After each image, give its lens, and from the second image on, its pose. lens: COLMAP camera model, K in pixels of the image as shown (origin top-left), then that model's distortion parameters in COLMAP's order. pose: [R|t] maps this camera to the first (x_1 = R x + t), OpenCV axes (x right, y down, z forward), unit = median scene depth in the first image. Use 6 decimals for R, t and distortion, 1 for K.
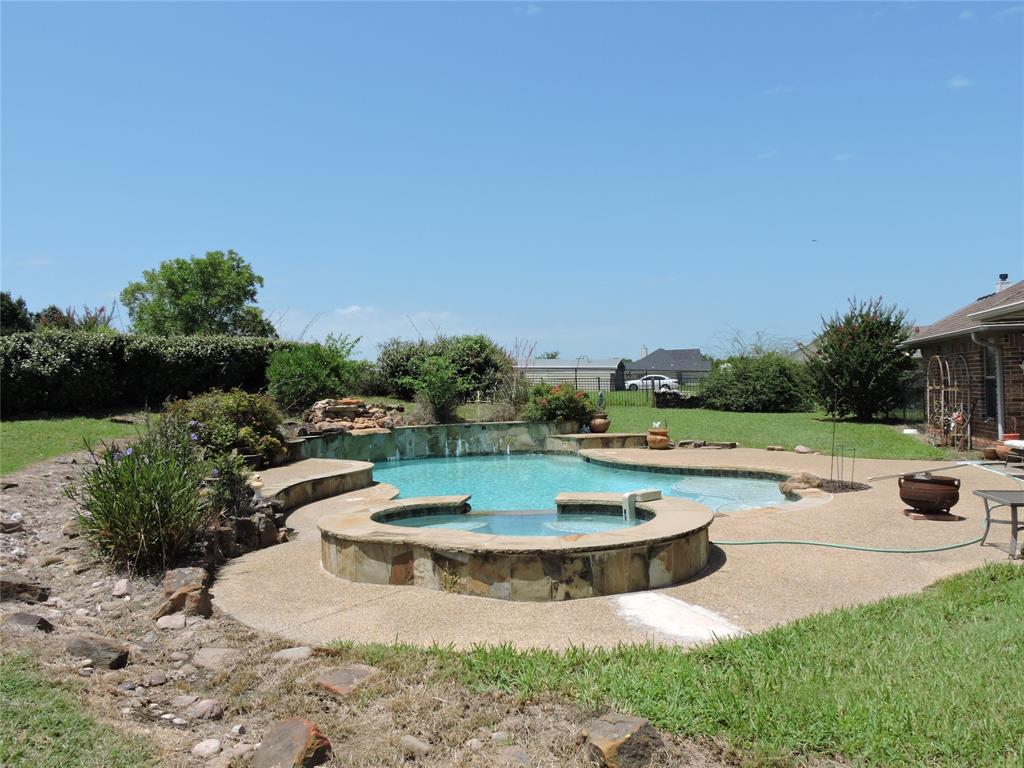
lens RADIAL K [[795.9, 0, 512.0], [0, 795.9, 384.0], [0, 0, 1]] dist [-0.008522, -0.002029]
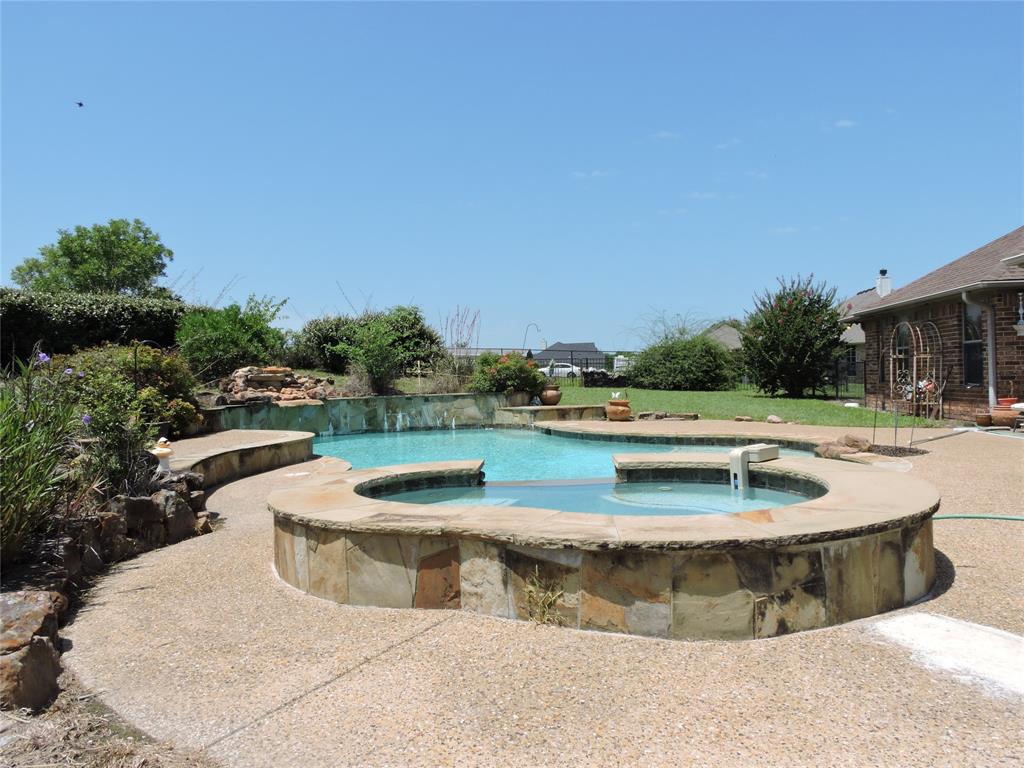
lens RADIAL K [[728.0, 0, 512.0], [0, 728.0, 384.0], [0, 0, 1]] dist [0.001203, 0.000297]
pose [[0.991166, 0.002905, 0.132599, -0.061003], [-0.004011, 0.999959, 0.008081, 0.036679], [-0.132570, -0.008542, 0.991137, 0.195311]]
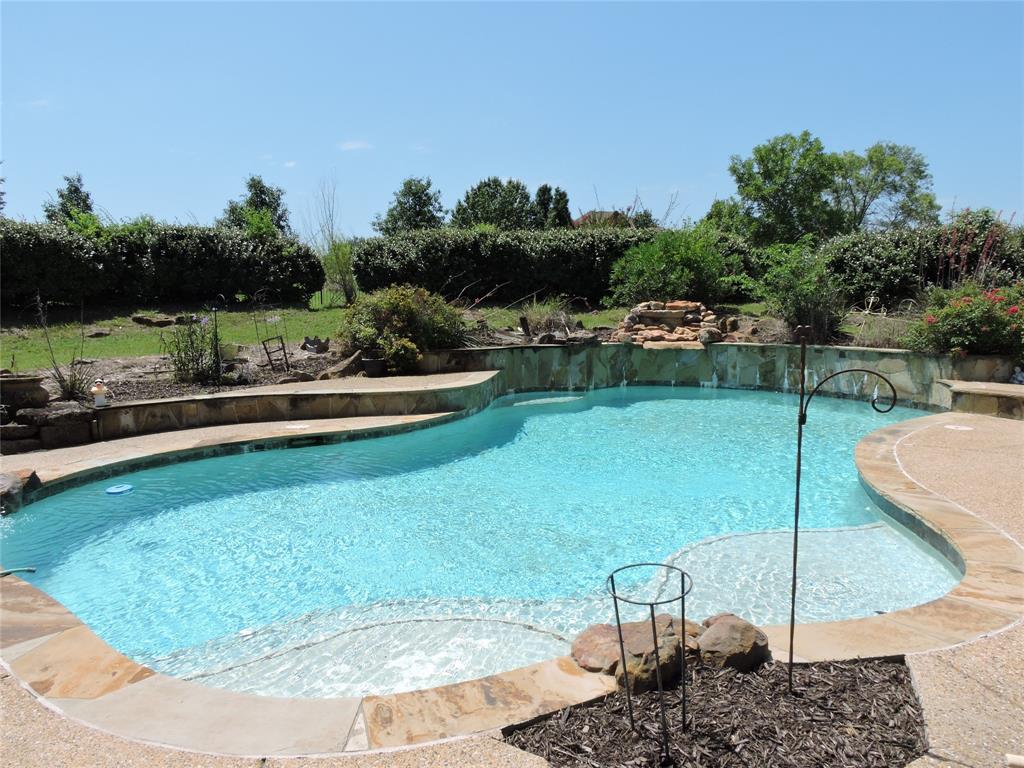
lens RADIAL K [[728.0, 0, 512.0], [0, 728.0, 384.0], [0, 0, 1]] dist [0.001203, 0.000297]
pose [[0.561549, 0.127339, -0.817587, 0.368230], [-0.013830, 0.989394, 0.144599, -0.003573], [0.827328, -0.069892, 0.557354, 0.558960]]
